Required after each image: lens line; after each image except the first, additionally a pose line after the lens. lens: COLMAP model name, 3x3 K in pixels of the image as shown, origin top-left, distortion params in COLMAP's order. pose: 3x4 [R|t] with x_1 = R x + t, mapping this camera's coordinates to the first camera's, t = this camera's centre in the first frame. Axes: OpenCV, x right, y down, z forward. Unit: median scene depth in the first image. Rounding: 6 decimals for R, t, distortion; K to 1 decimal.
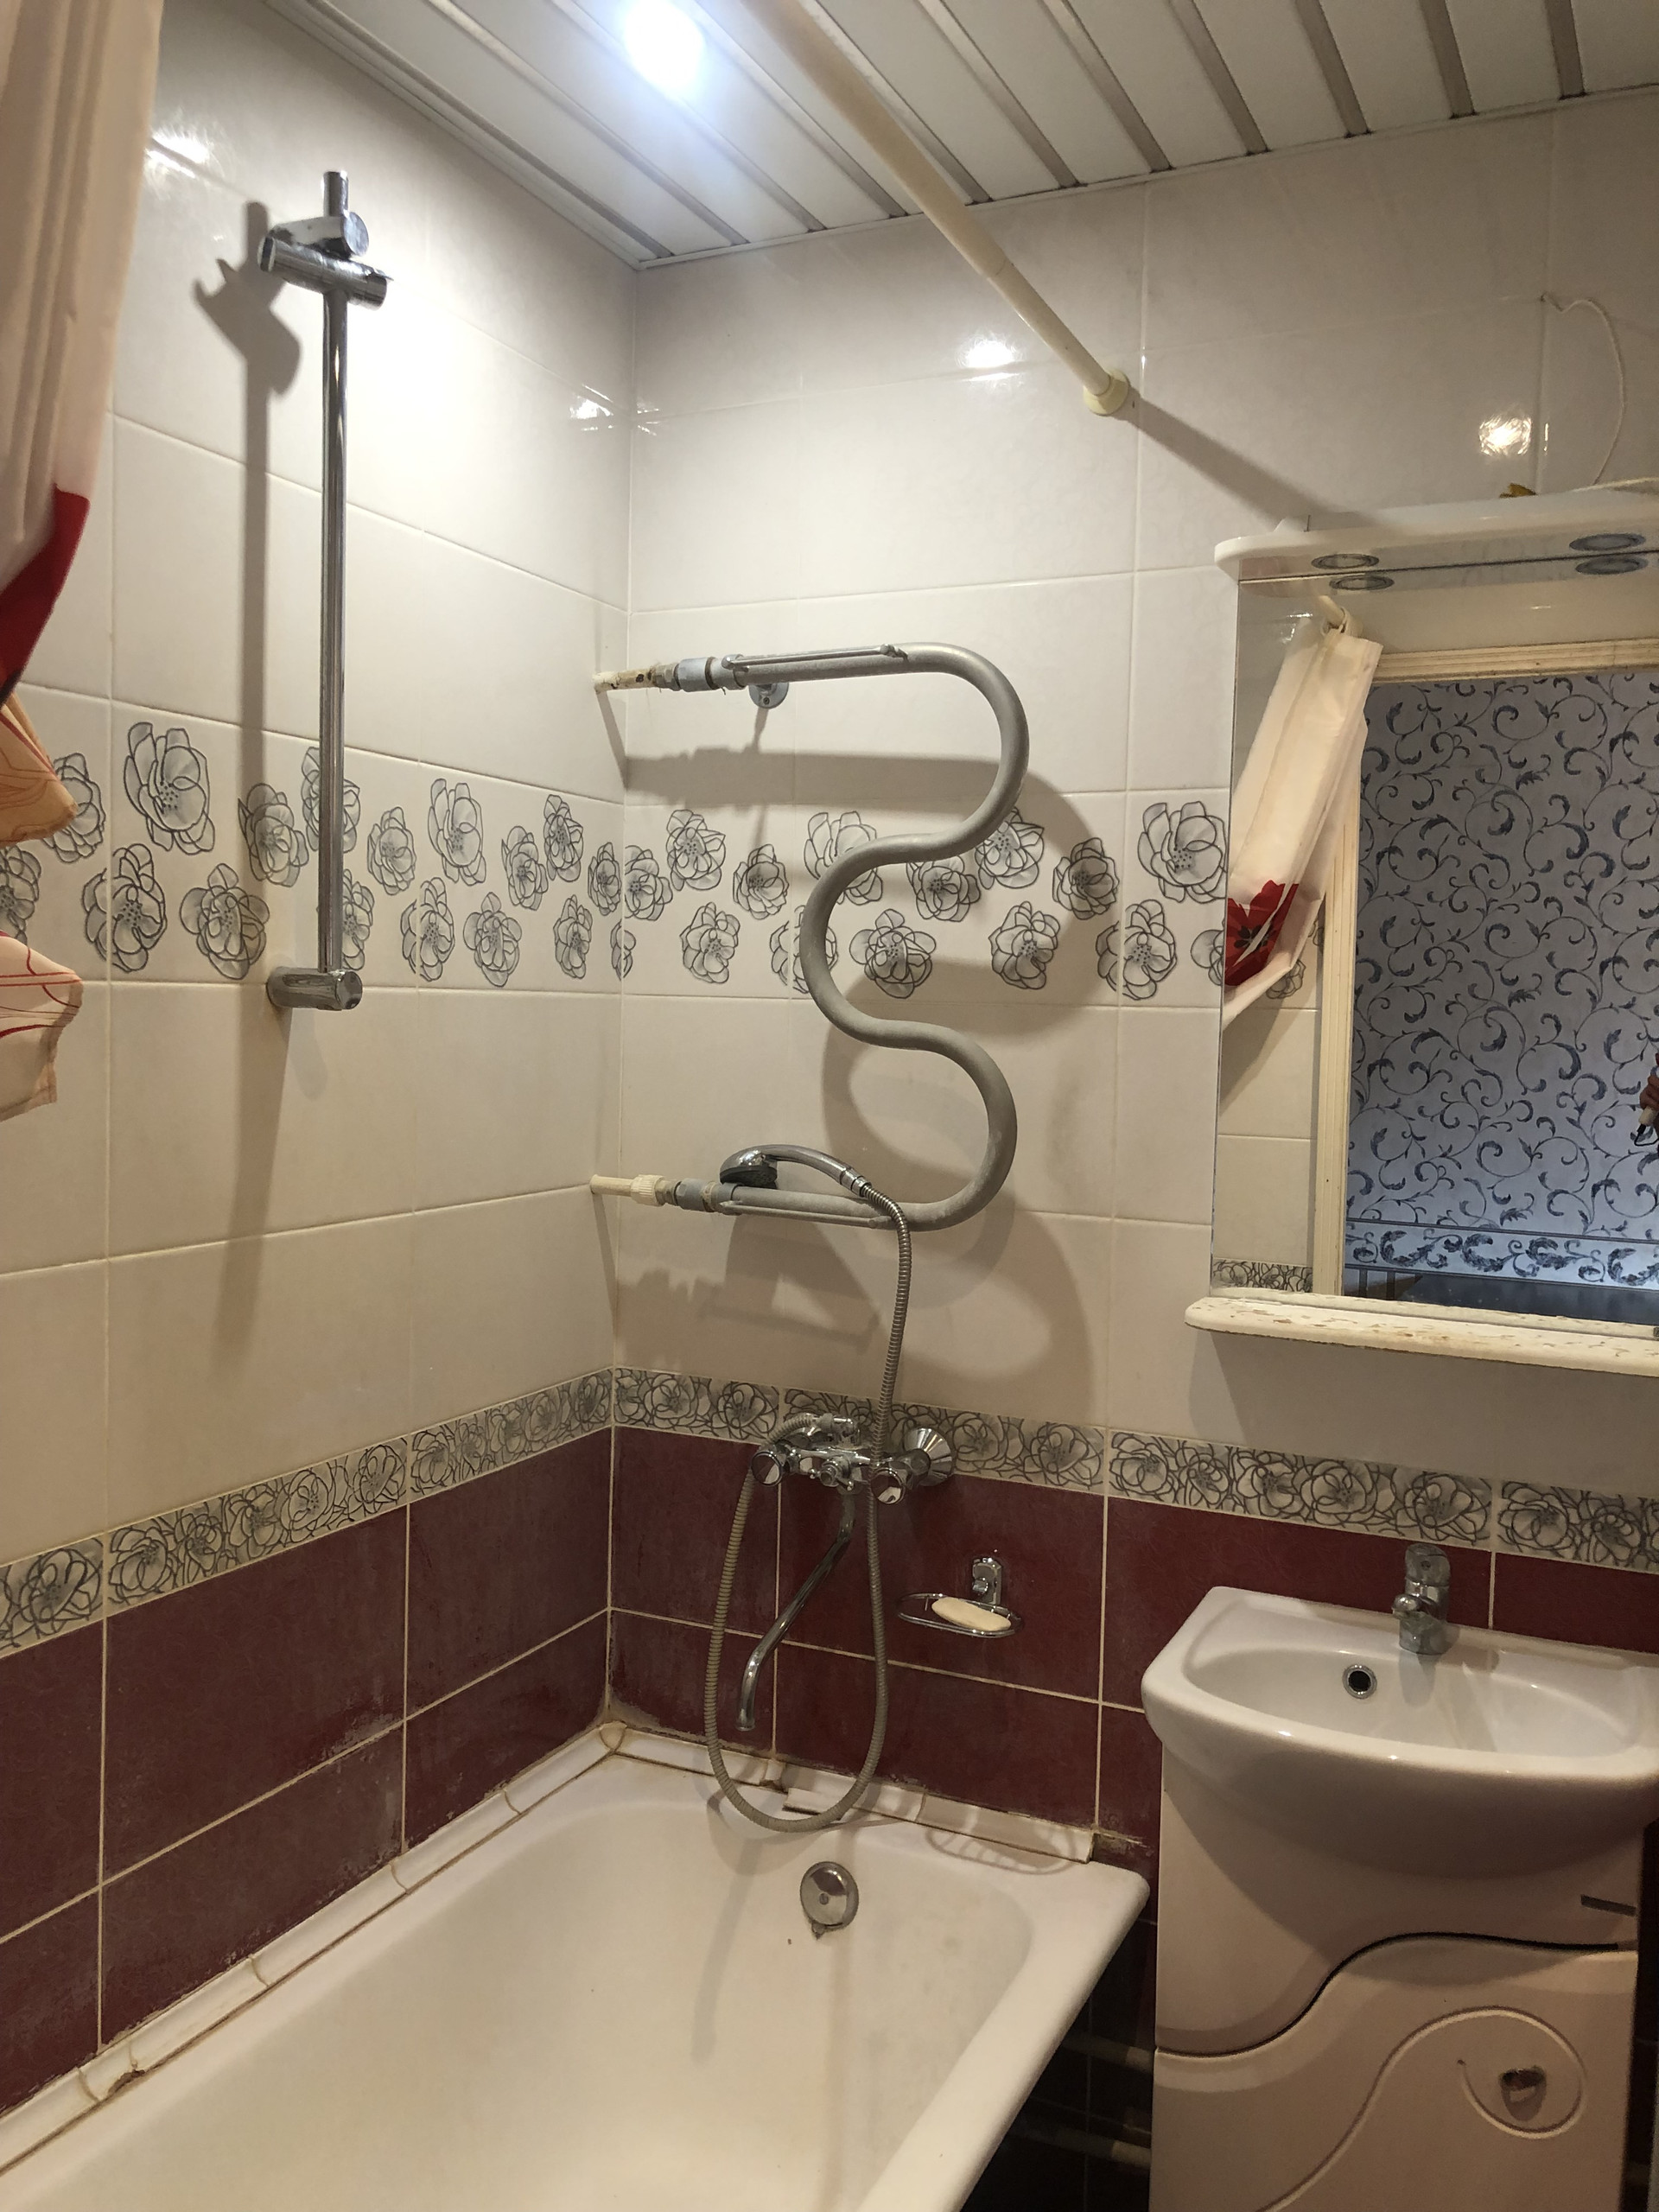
lens RADIAL K [[1827.8, 0, 832.4], [0, 1827.8, 1106.3], [0, 0, 1]] dist [0.039017, -0.044762]
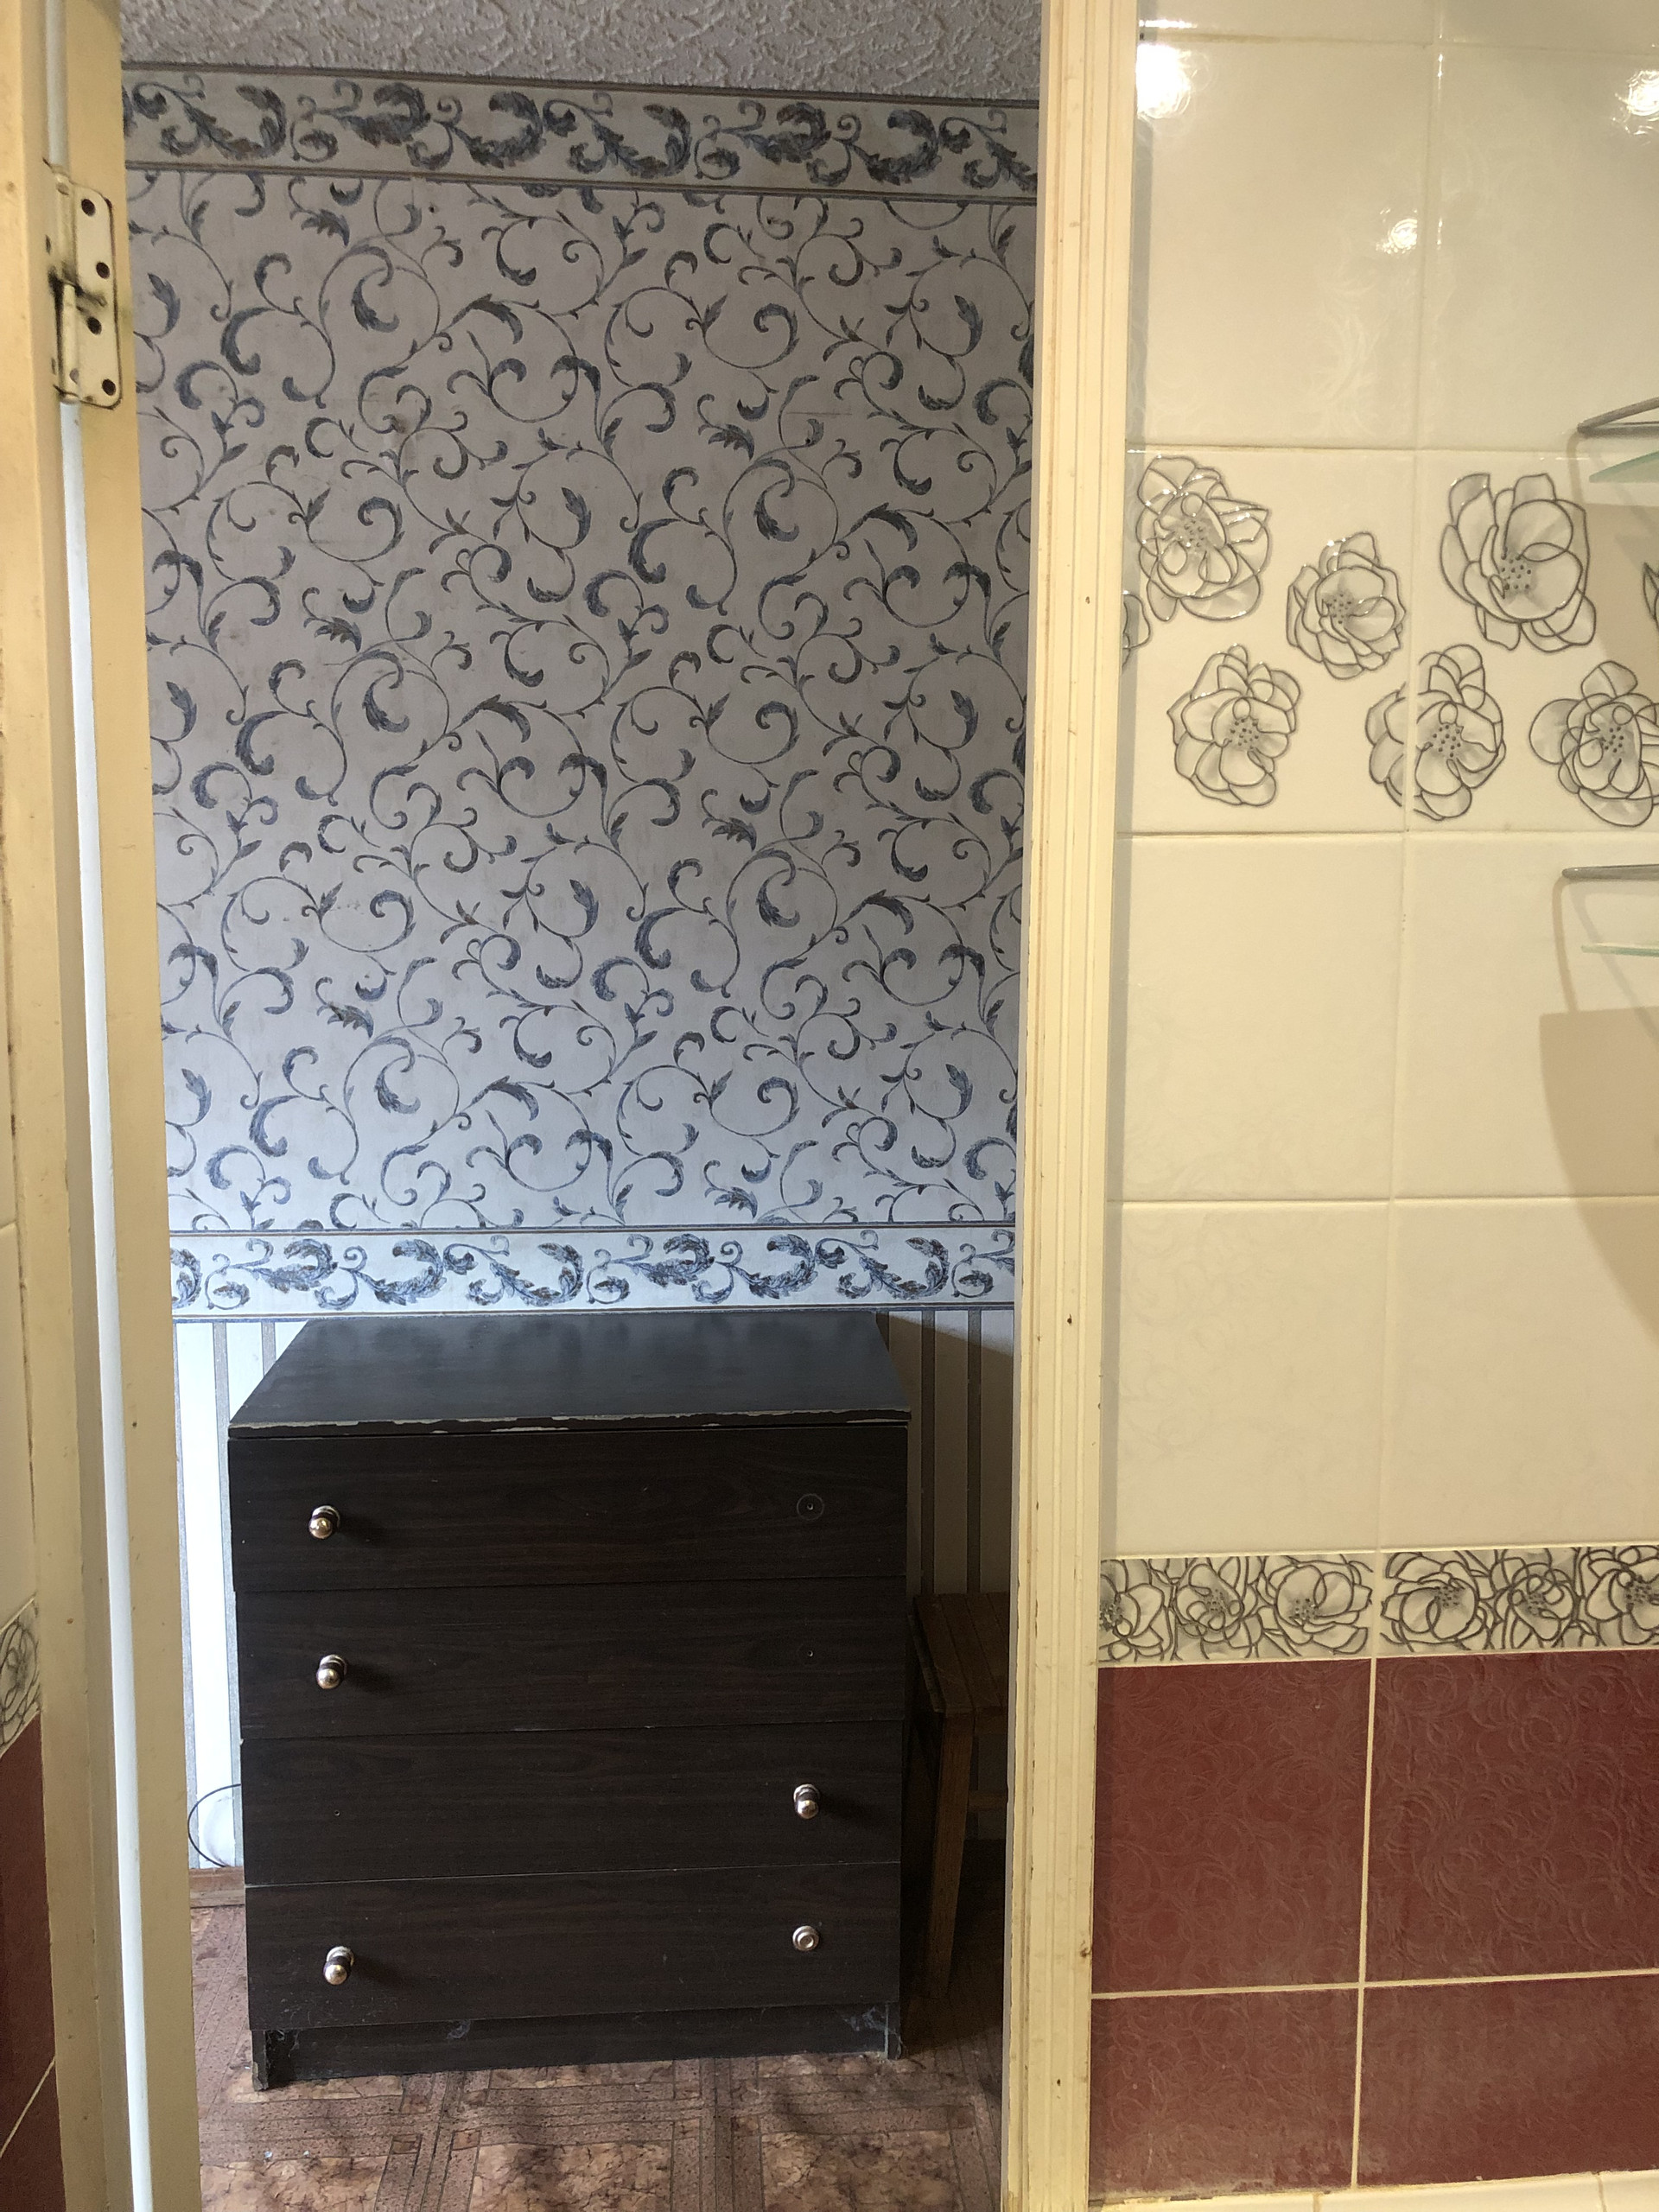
lens RADIAL K [[1917.5, 0, 838.4], [0, 1917.5, 1091.3], [0, 0, 1]] dist [0.157847, -0.108269]
pose [[0.502024, 0.110278, -0.857794, 0.265355], [-0.063387, 0.993861, 0.090674, -0.028584], [0.862528, 0.008852, 0.505933, 0.558988]]
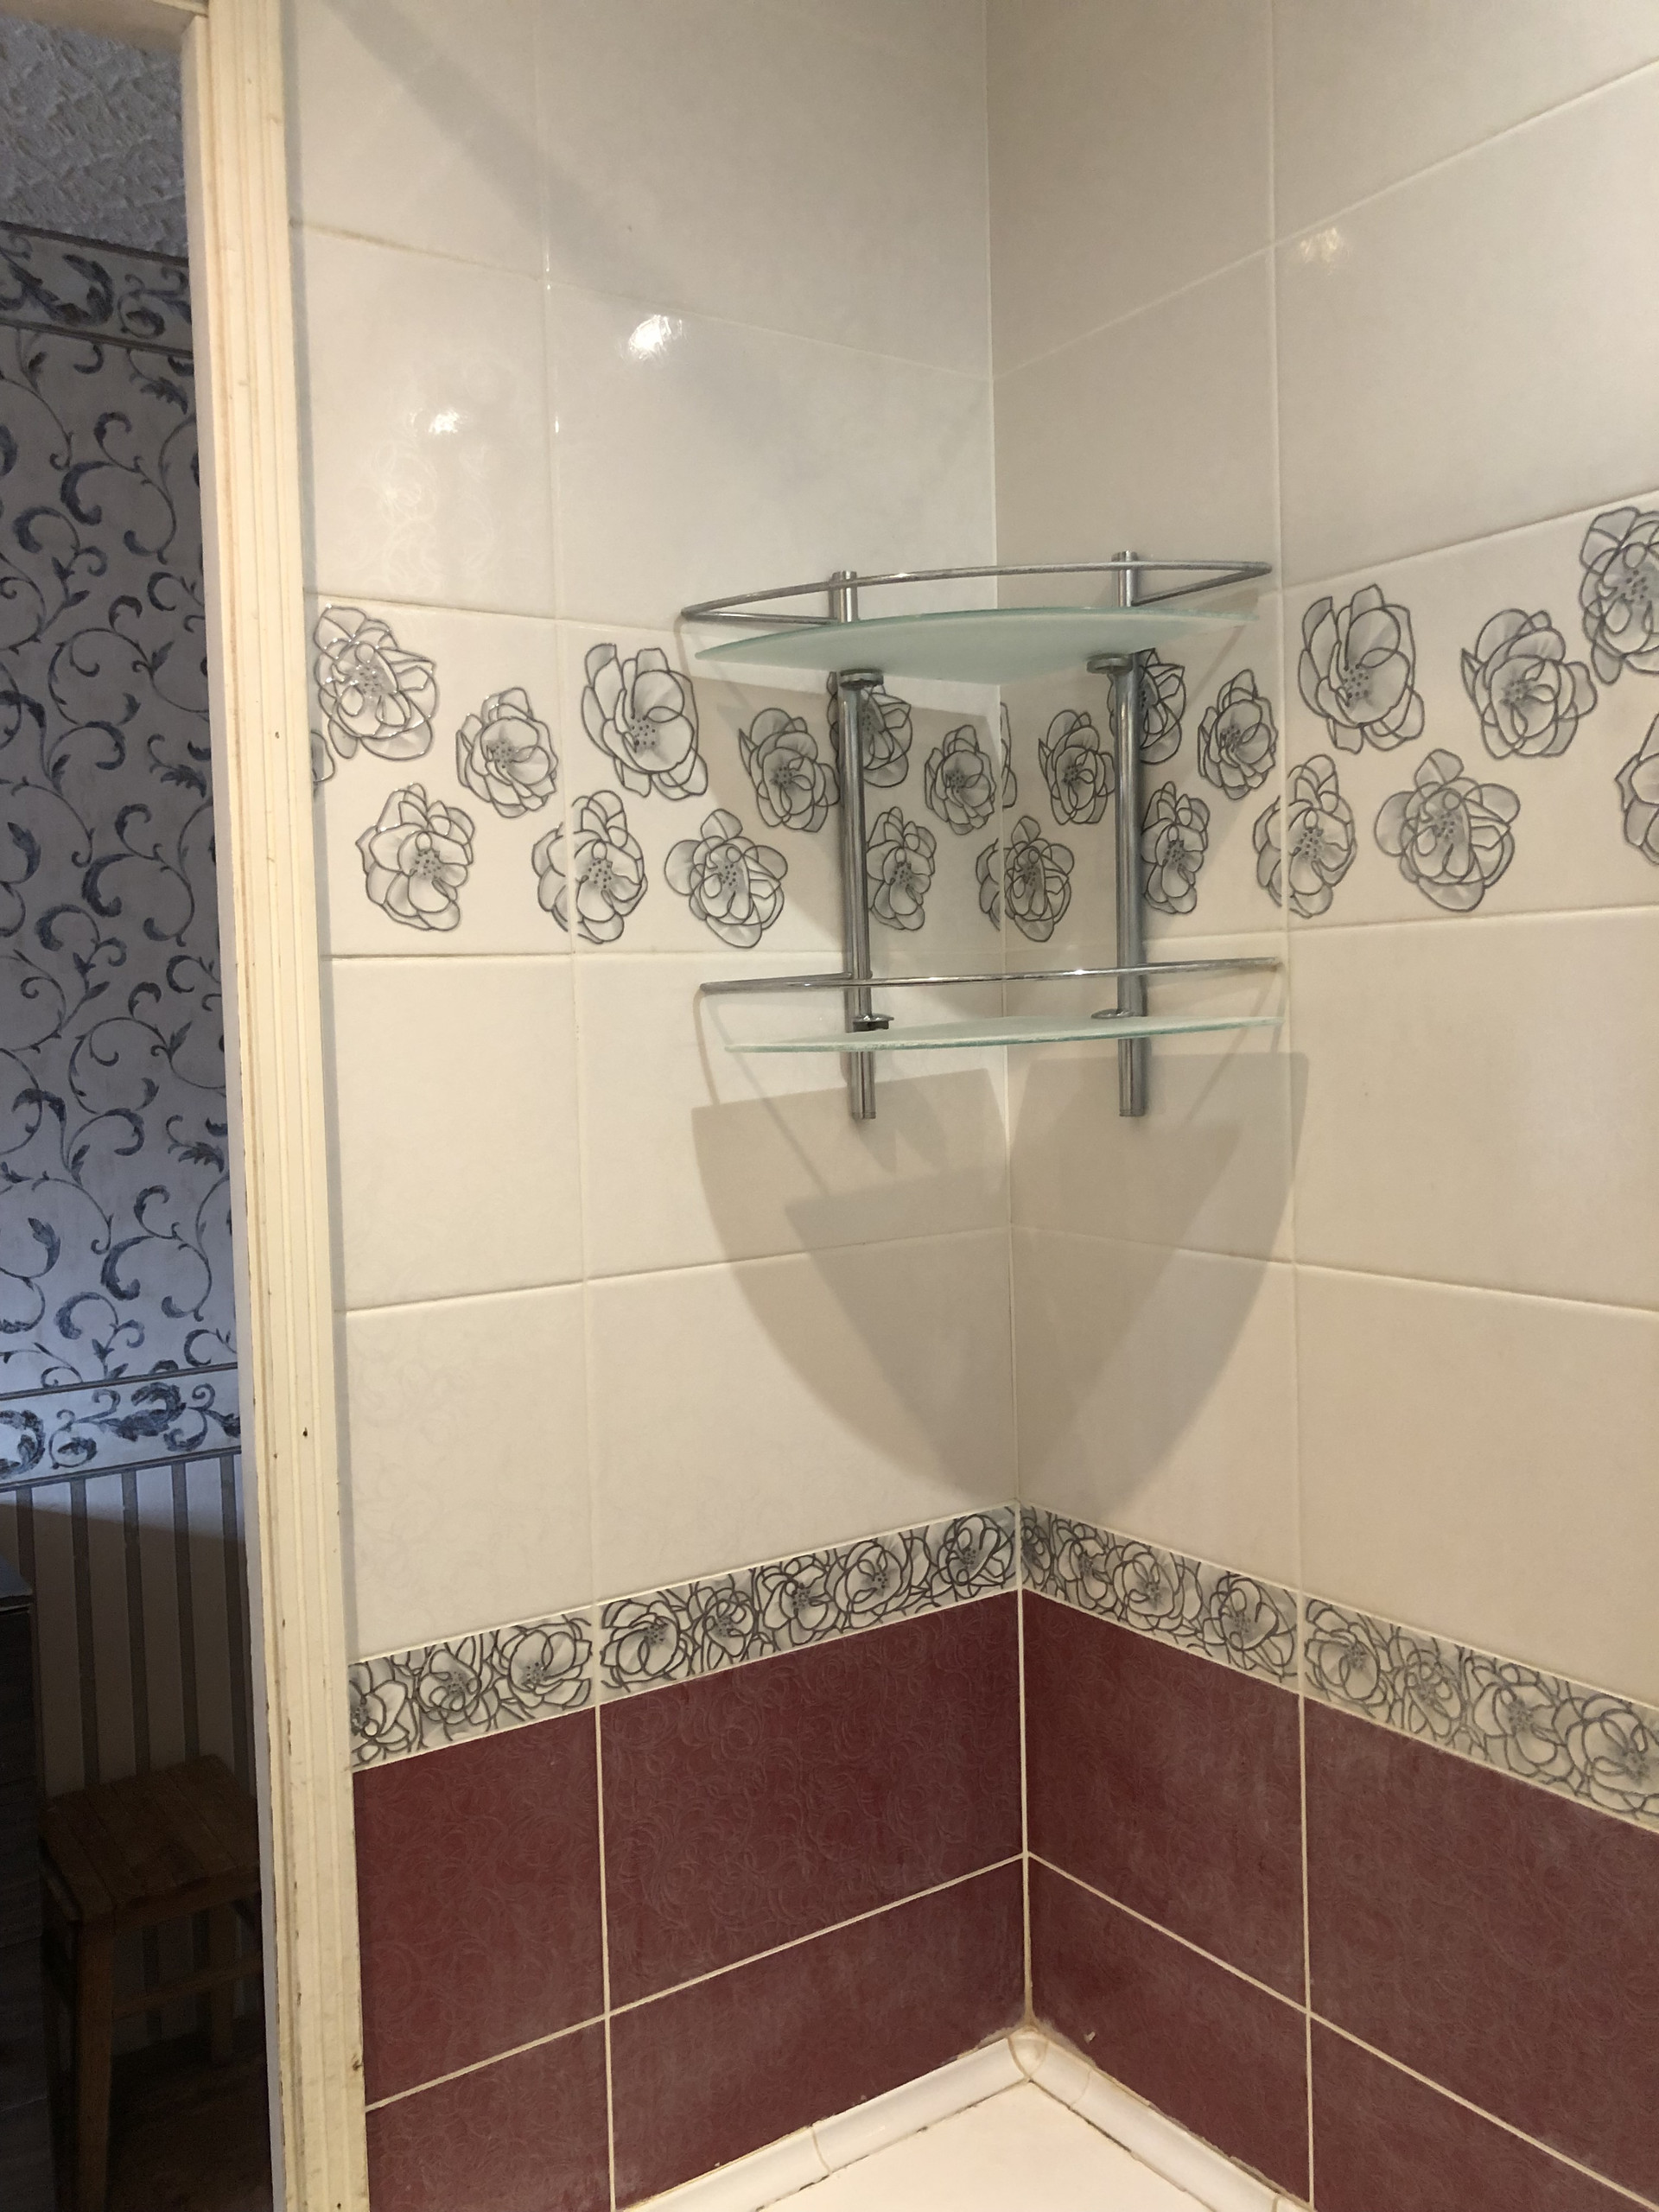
lens RADIAL K [[1917.5, 0, 820.5], [0, 1917.5, 1112.1], [0, 0, 1]] dist [0.157847, -0.108269]
pose [[0.877615, 0.005419, -0.479336, 0.214002], [0.004276, 0.999808, 0.019131, -0.021626], [0.479348, -0.018839, 0.877423, 0.455188]]
